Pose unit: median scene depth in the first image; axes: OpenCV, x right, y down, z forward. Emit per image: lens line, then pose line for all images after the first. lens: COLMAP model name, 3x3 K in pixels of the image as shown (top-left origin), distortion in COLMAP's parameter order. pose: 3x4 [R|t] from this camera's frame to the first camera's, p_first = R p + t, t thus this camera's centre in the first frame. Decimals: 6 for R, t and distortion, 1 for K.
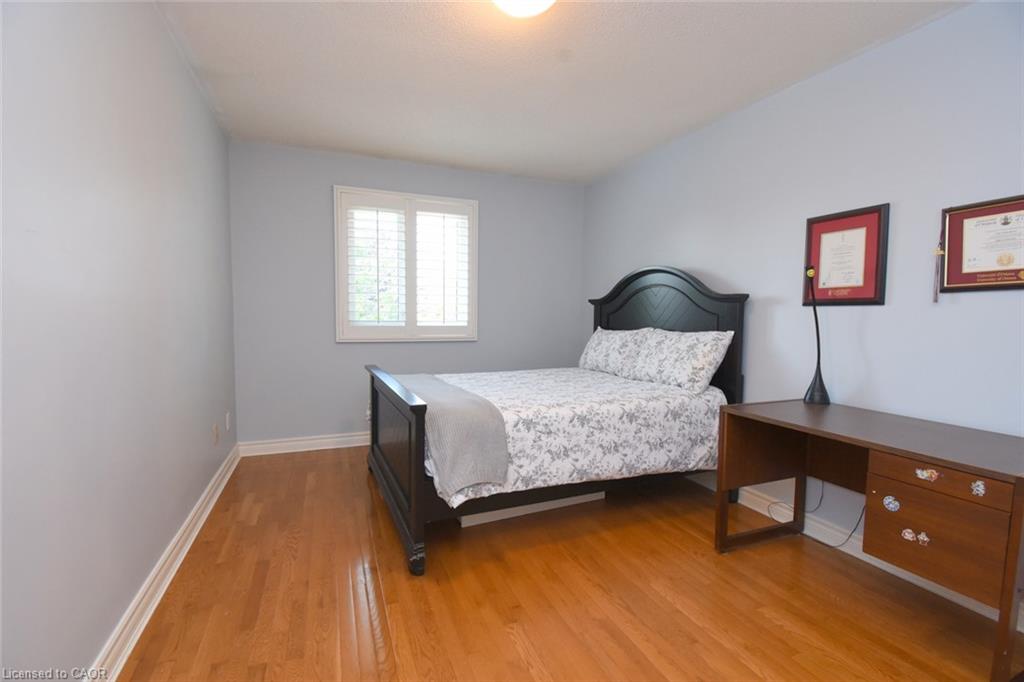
lens RADIAL K [[451.7, 0, 503.5], [0, 451.7, 342.1], [0, 0, 1]] dist [0.031579, -0.030422]
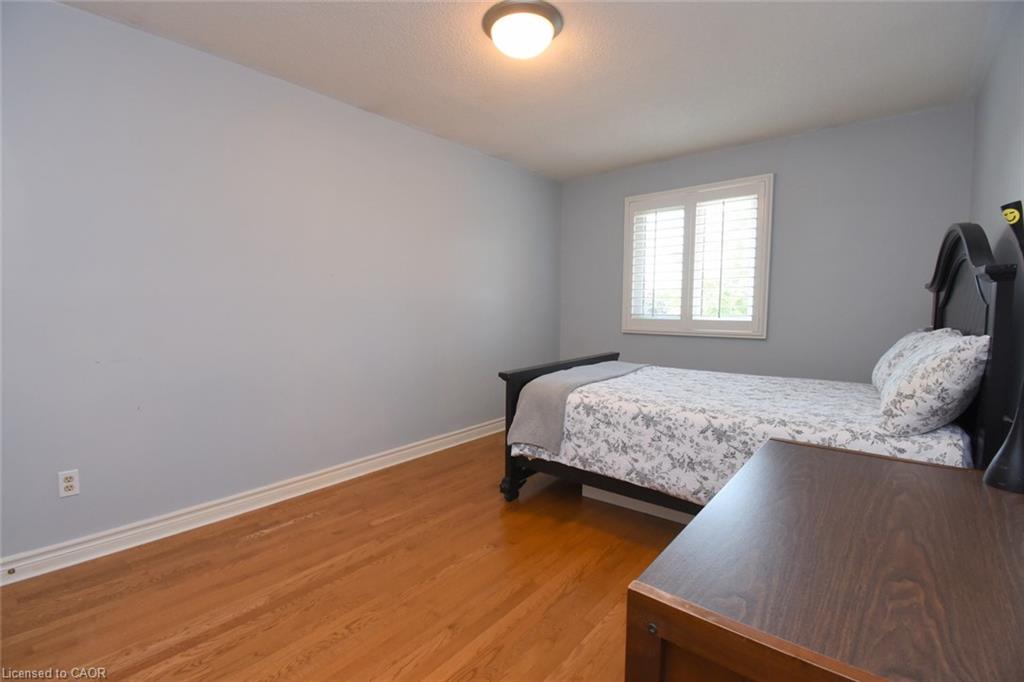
lens RADIAL K [[451.7, 0, 503.5], [0, 451.7, 342.1], [0, 0, 1]] dist [0.031579, -0.030422]
pose [[0.465926, 0.060763, -0.882735, 0.851531], [-0.055717, 0.997674, 0.039267, -0.006859], [0.883068, 0.030888, 0.468228, 0.306706]]
